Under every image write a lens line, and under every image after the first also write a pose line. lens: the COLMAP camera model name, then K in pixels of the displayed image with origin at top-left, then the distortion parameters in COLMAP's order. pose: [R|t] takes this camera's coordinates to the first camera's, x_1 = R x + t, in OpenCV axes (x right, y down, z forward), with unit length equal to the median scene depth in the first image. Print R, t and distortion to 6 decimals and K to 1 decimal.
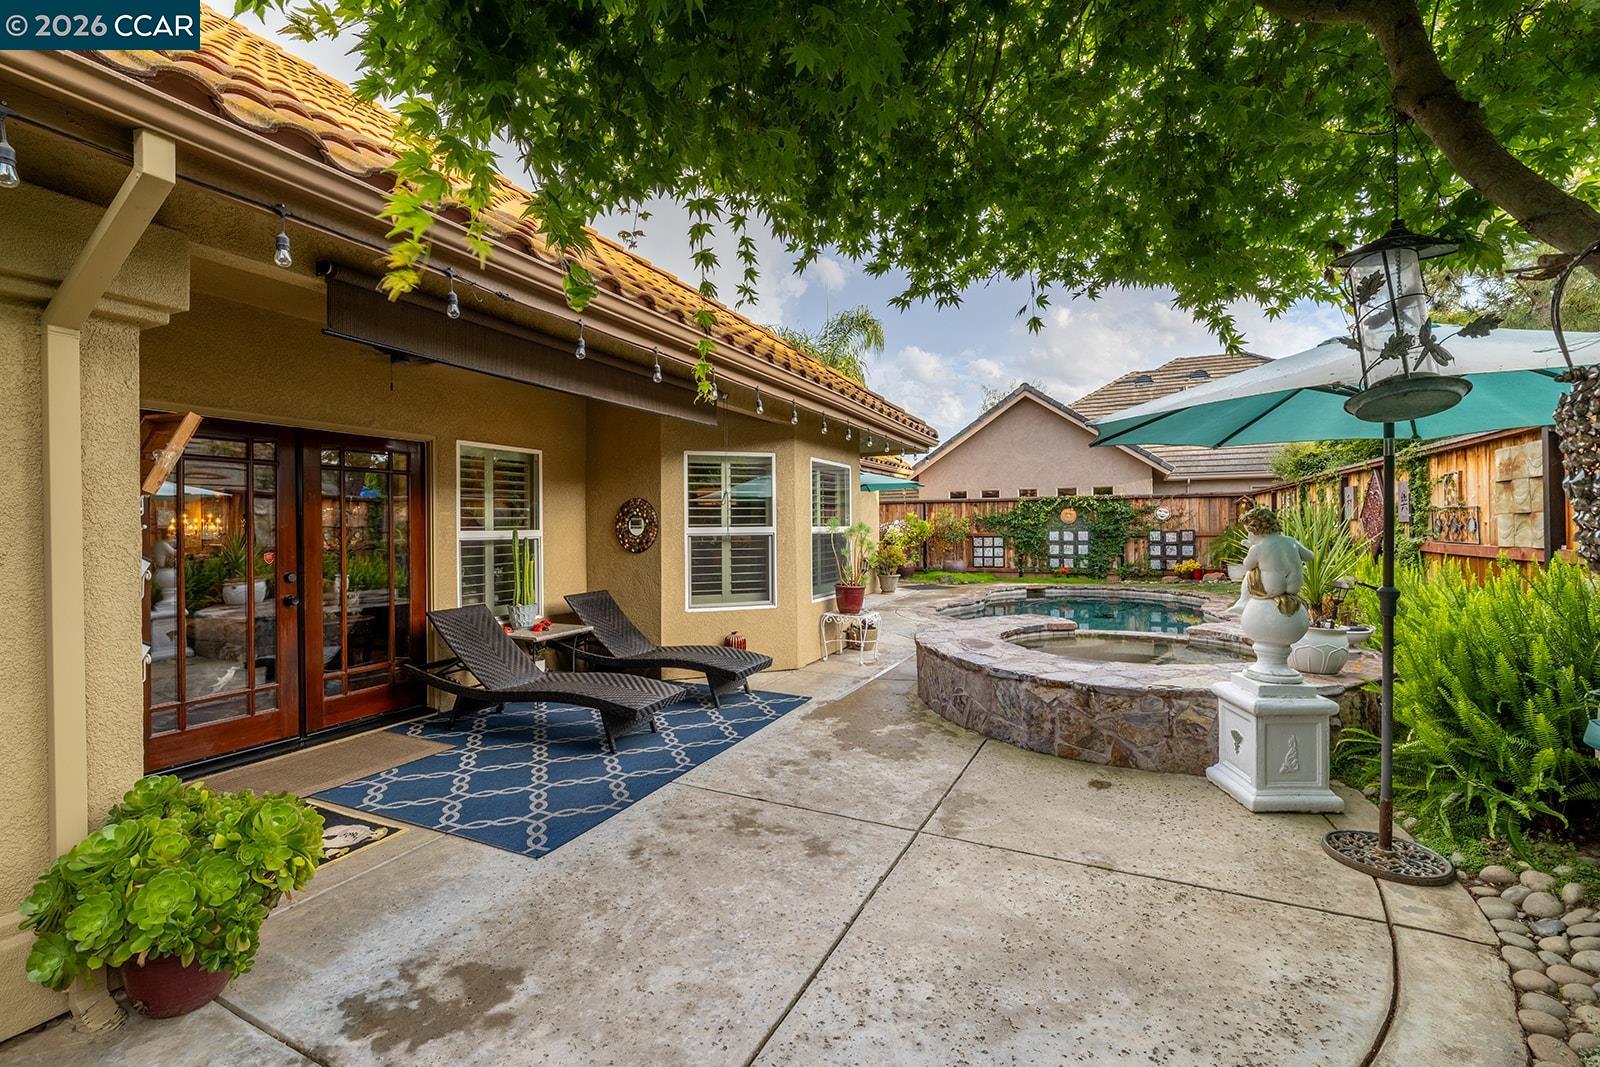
lens RADIAL K [[702.4, 0, 797.0], [0, 702.4, 524.9], [0, 0, 1]] dist [-0.012383, 0.003297]
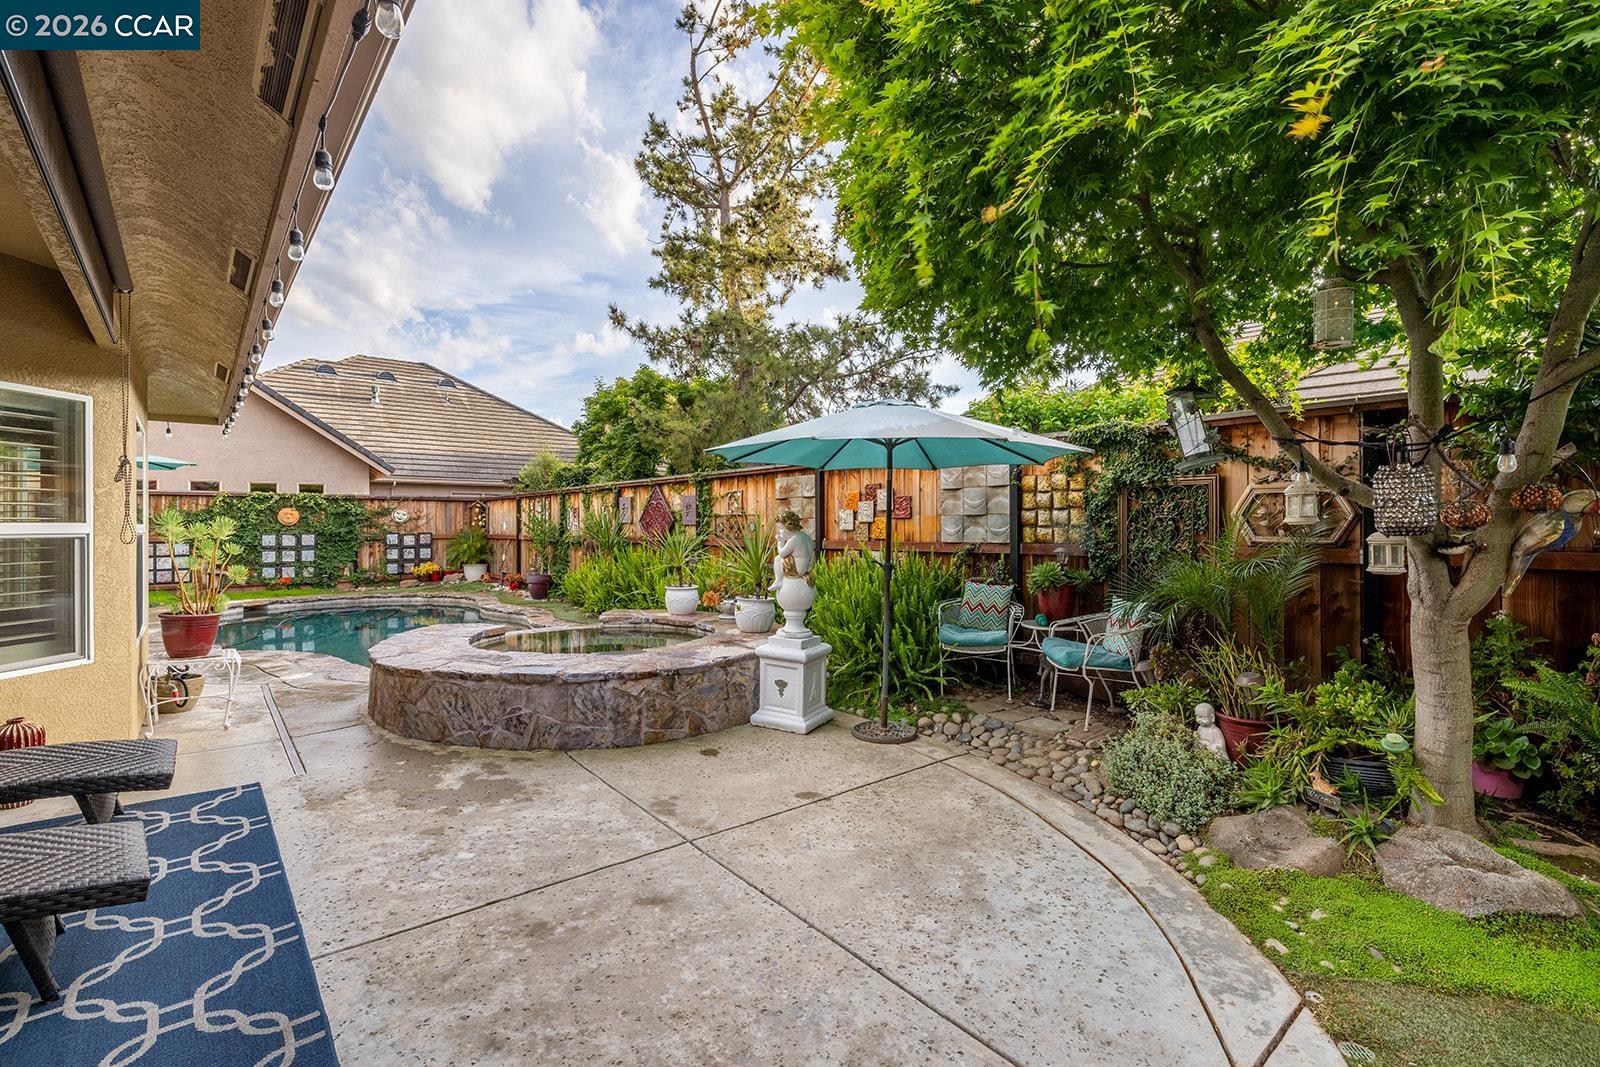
lens RADIAL K [[702.4, 0, 797.0], [0, 702.4, 524.9], [0, 0, 1]] dist [-0.012383, 0.003297]
pose [[0.414396, 0.009188, 0.910050, -0.446434], [-0.002835, 0.999957, -0.008805, 0.011151], [-0.910092, 0.001069, 0.414405, 0.331501]]
